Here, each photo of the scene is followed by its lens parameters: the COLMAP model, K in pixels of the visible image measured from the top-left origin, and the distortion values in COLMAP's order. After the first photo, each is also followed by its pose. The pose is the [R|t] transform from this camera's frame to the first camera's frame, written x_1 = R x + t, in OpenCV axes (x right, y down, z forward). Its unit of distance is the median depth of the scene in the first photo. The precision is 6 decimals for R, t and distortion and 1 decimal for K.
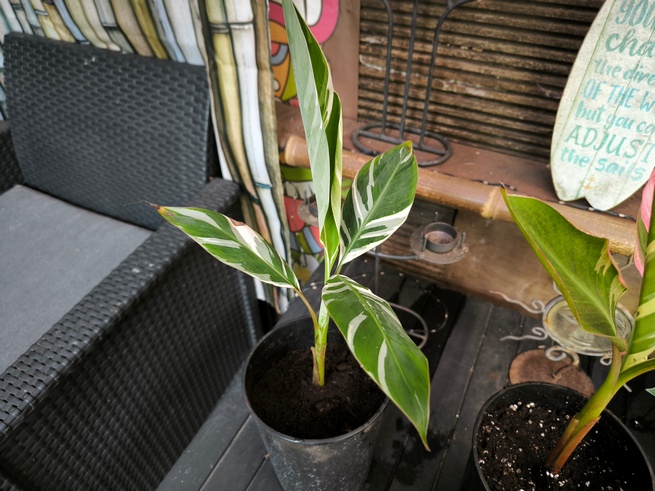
lens RADIAL K [[462.4, 0, 328.6], [0, 462.4, 240.8], [0, 0, 1]] dist [0.013560, -0.009295]
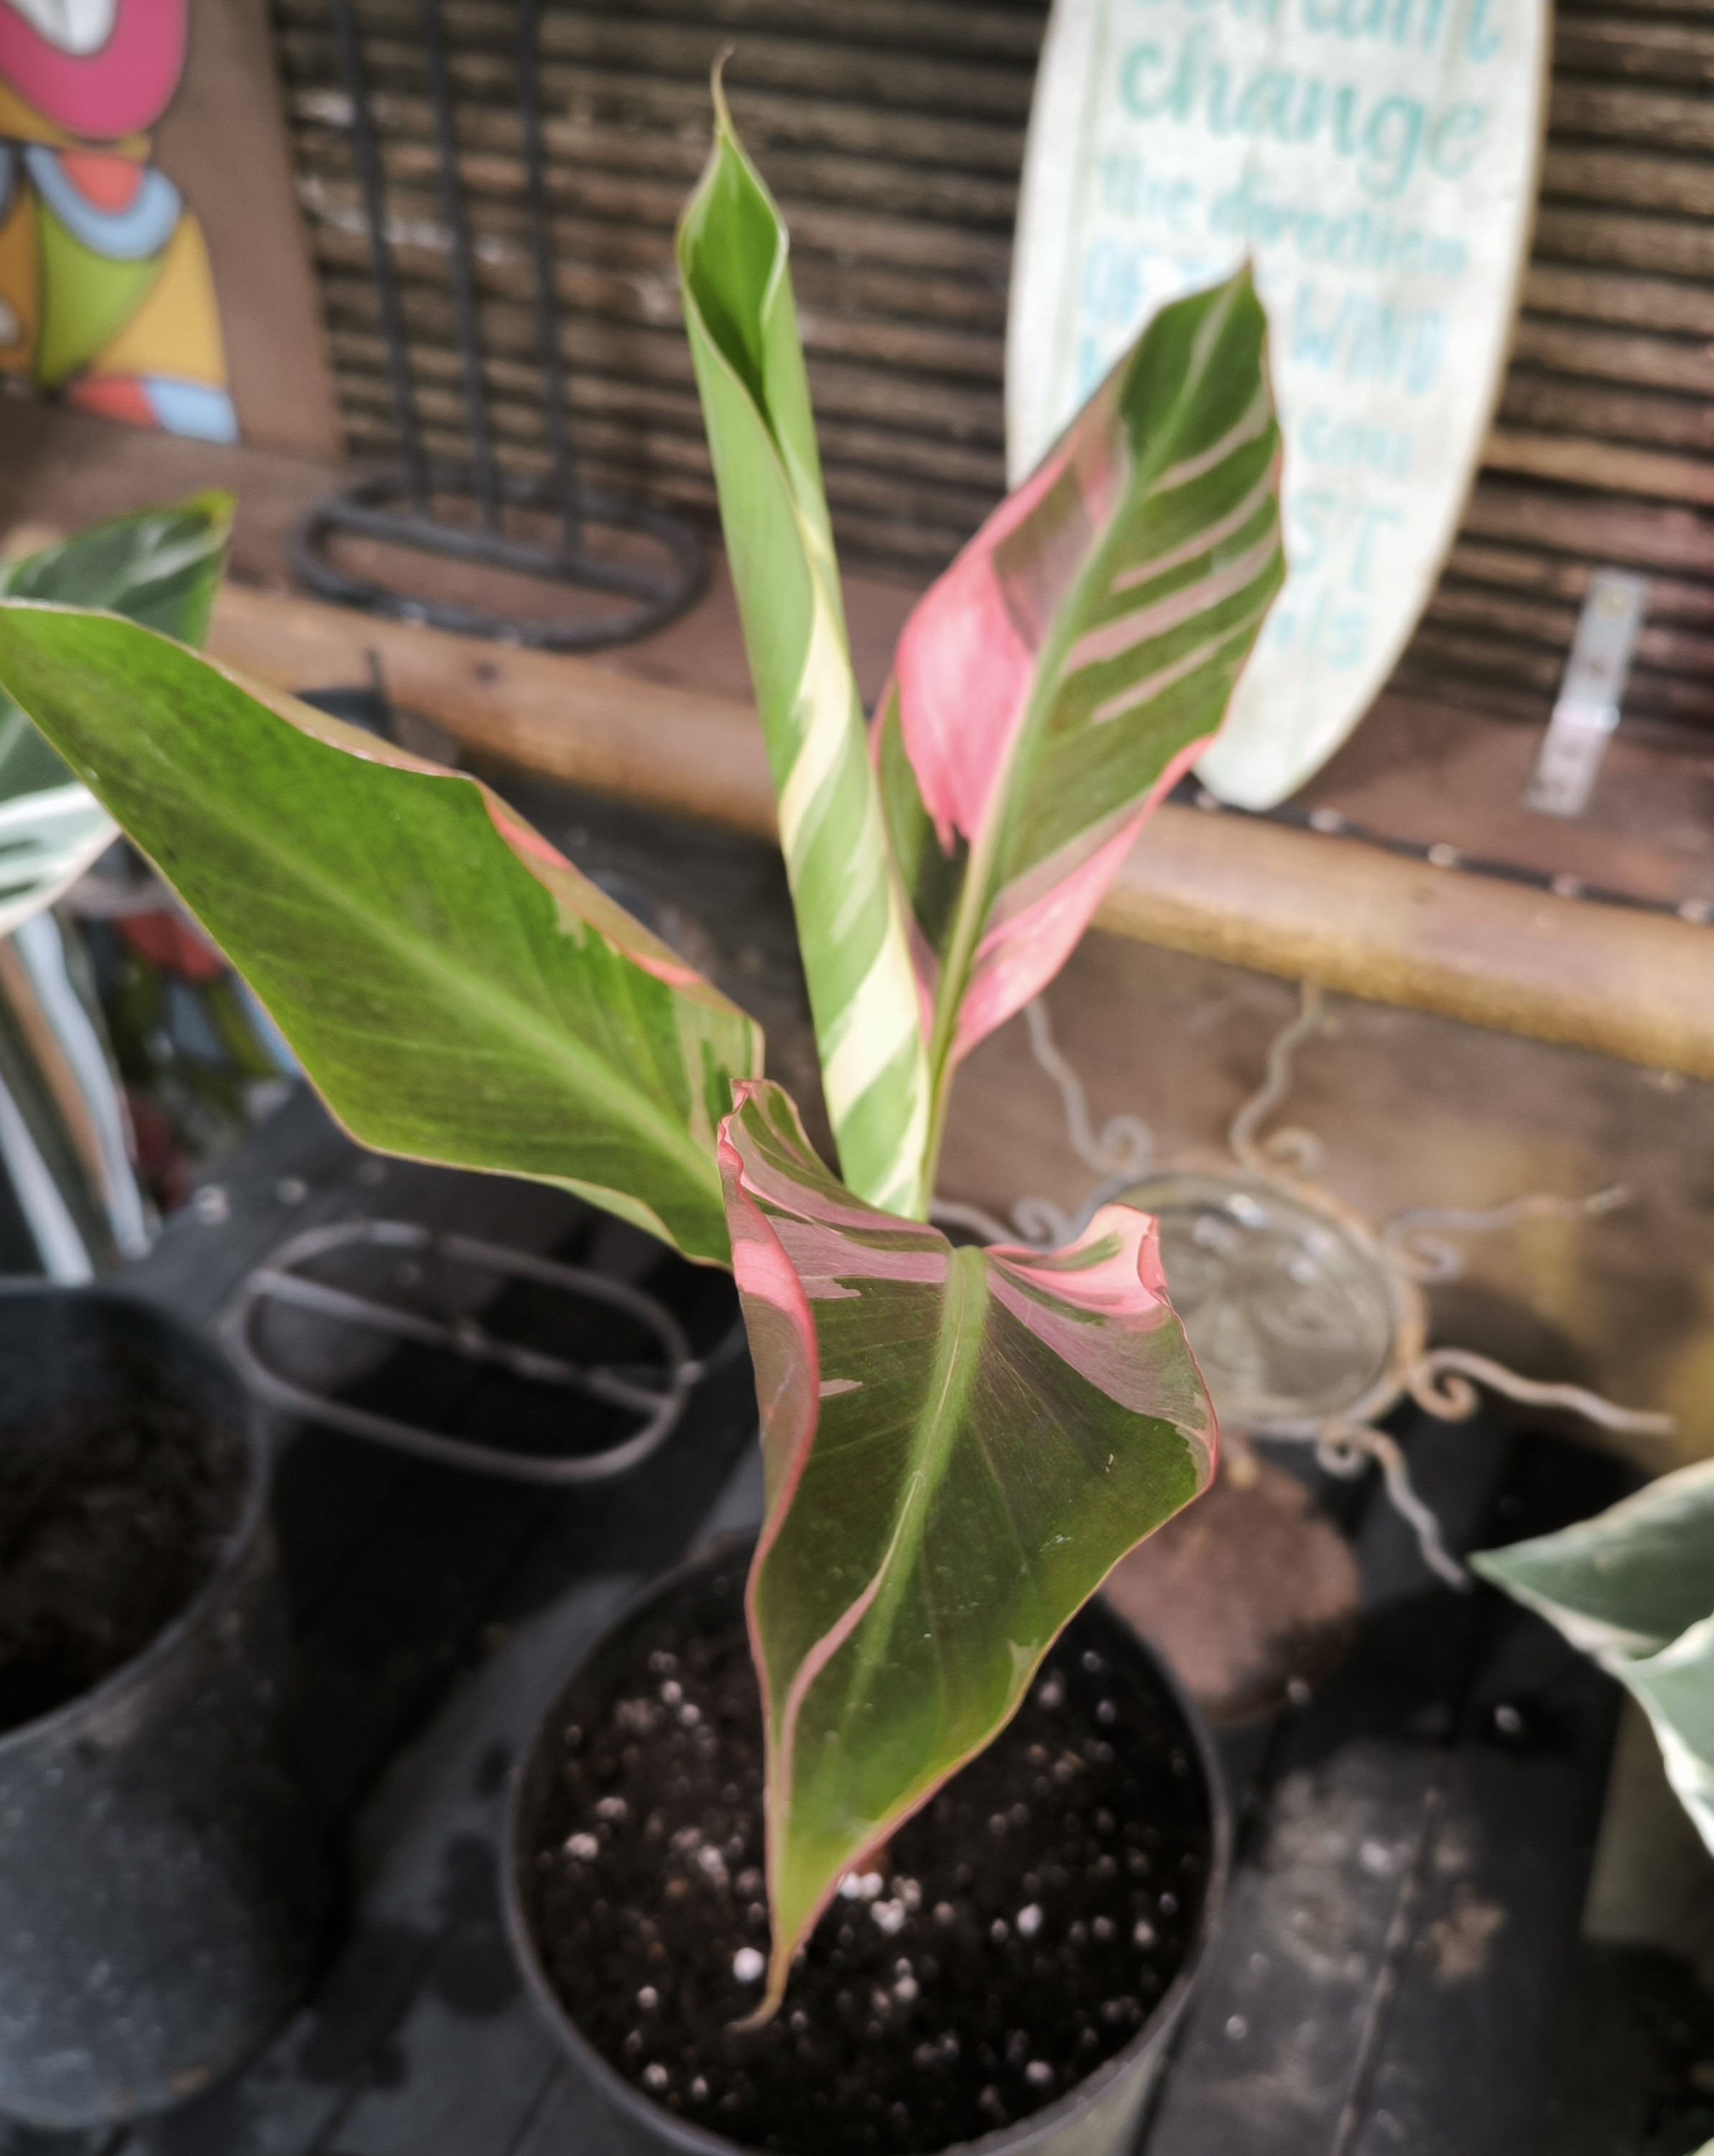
lens RADIAL K [[2127.0, 0, 854.7], [0, 2127.0, 1089.4], [0, 0, 1]] dist [-0.007699, 0.000000]
pose [[0.999251, -0.027904, 0.026821, 0.345486], [0.028112, 0.999577, -0.007401, 0.078896], [-0.026603, 0.008149, 0.999613, -0.068560]]
